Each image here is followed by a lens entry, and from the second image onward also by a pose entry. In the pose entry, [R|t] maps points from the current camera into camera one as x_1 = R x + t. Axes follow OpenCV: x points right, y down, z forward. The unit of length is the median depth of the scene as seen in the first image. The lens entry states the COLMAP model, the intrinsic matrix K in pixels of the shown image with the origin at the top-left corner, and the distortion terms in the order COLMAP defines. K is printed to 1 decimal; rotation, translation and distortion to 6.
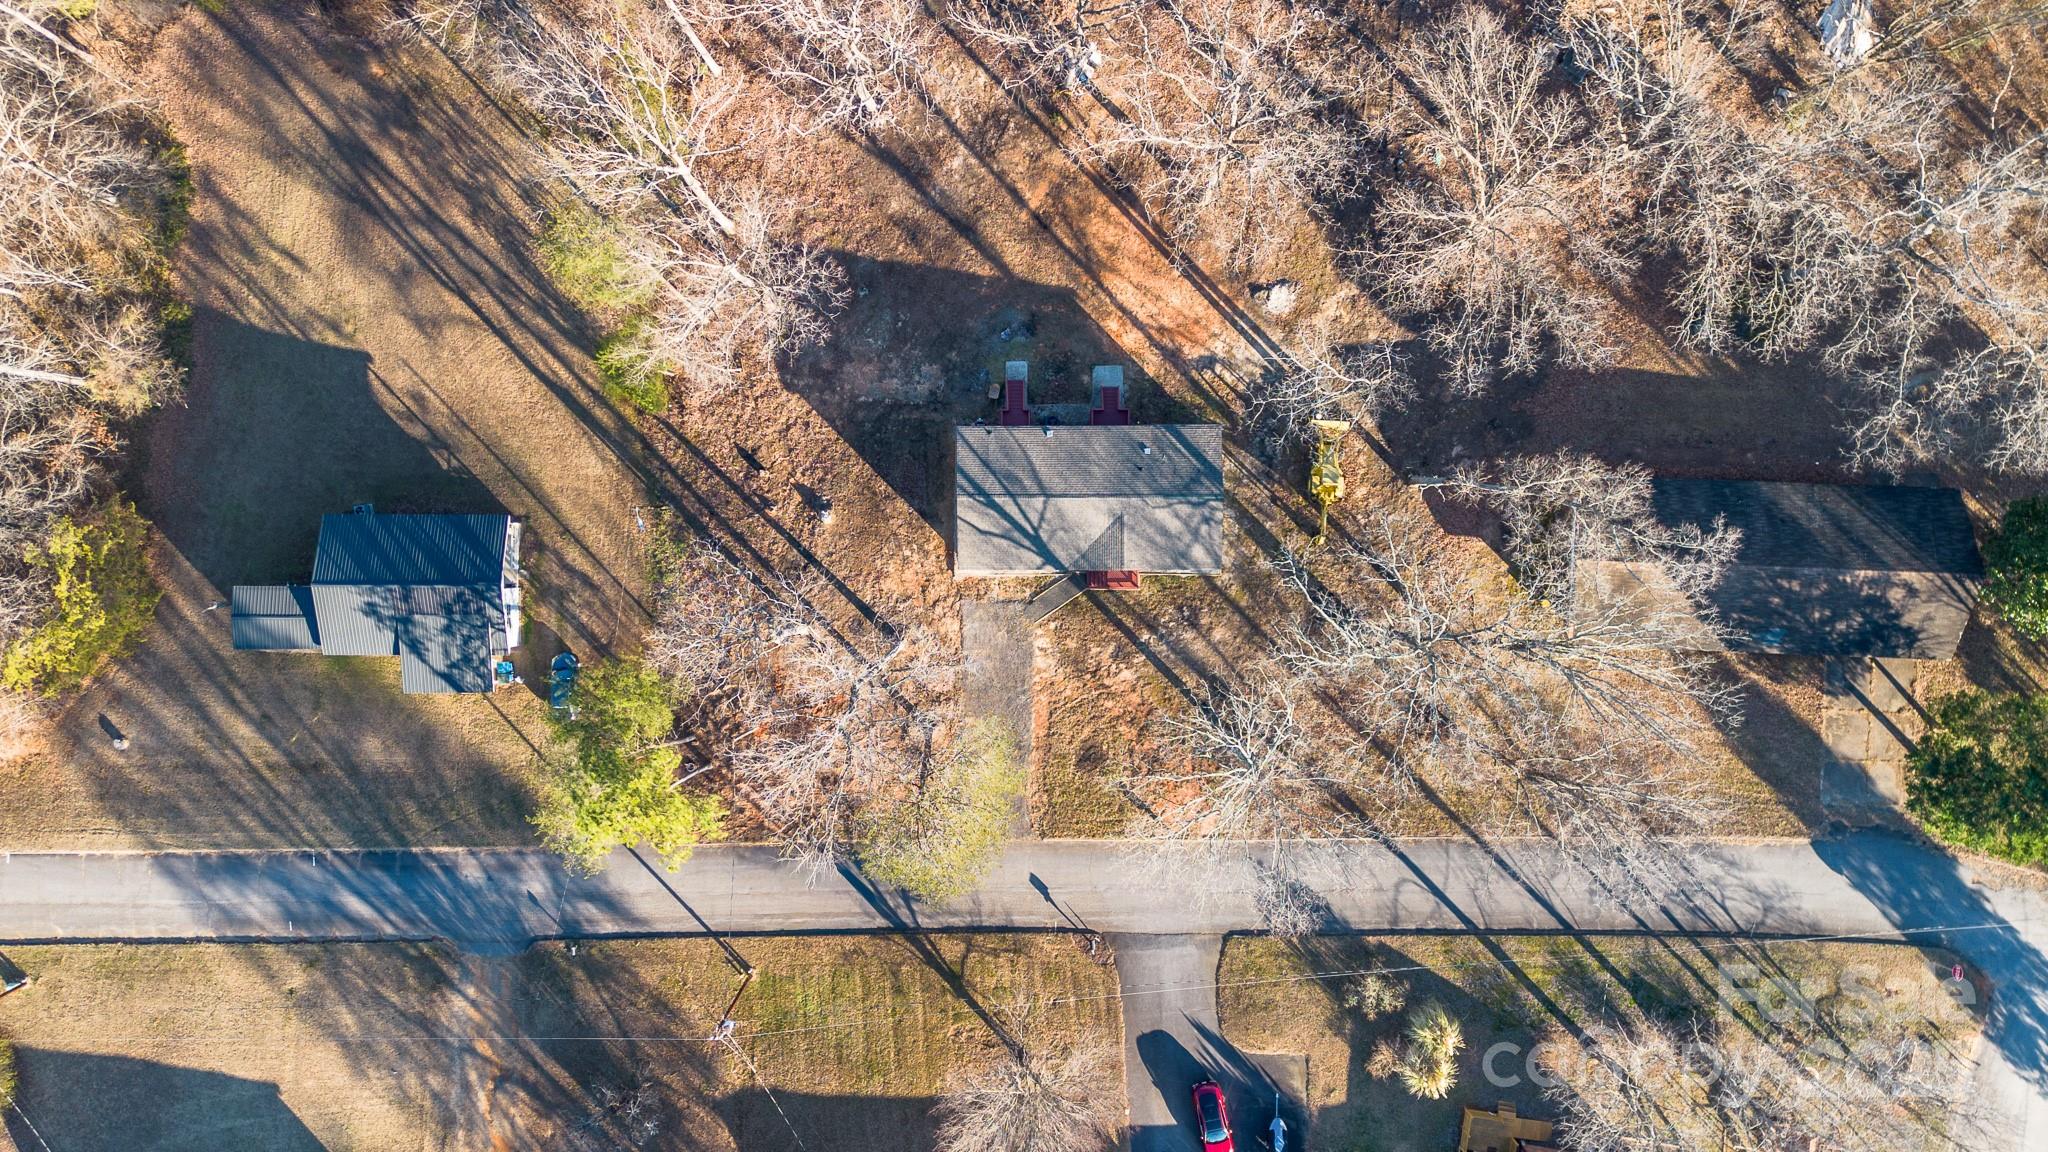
lens RADIAL K [[1413.5, 0, 1028.5], [0, 1413.5, 576.6], [0, 0, 1]] dist [0.061576, -0.064849]
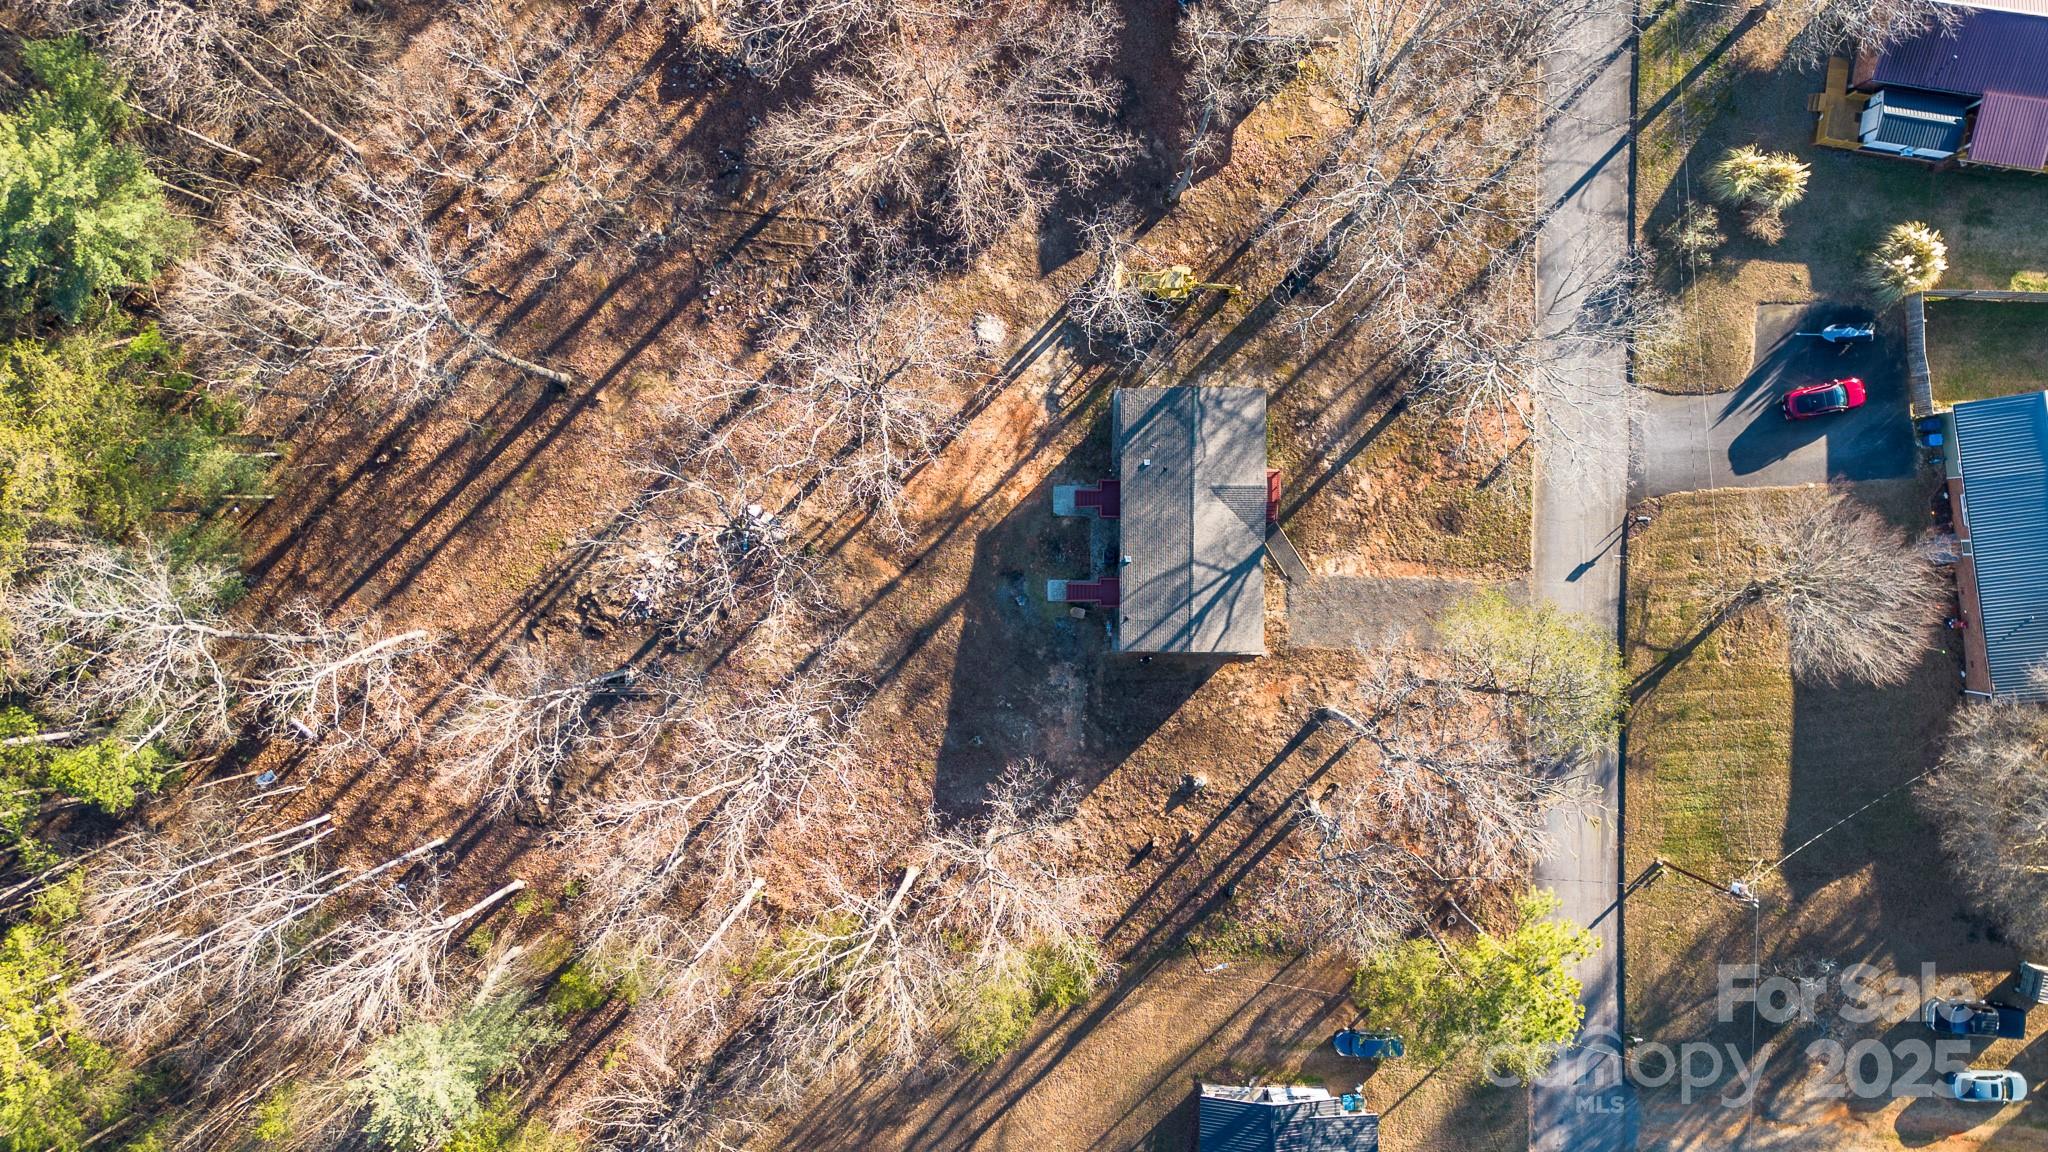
lens RADIAL K [[1413.5, 0, 1028.5], [0, 1413.5, 576.6], [0, 0, 1]] dist [0.061576, -0.064849]
pose [[0.007093, -0.999947, -0.007435, 0.009210], [0.999712, 0.007261, -0.022869, -0.144652], [0.022922, -0.007270, 0.999711, -0.008249]]
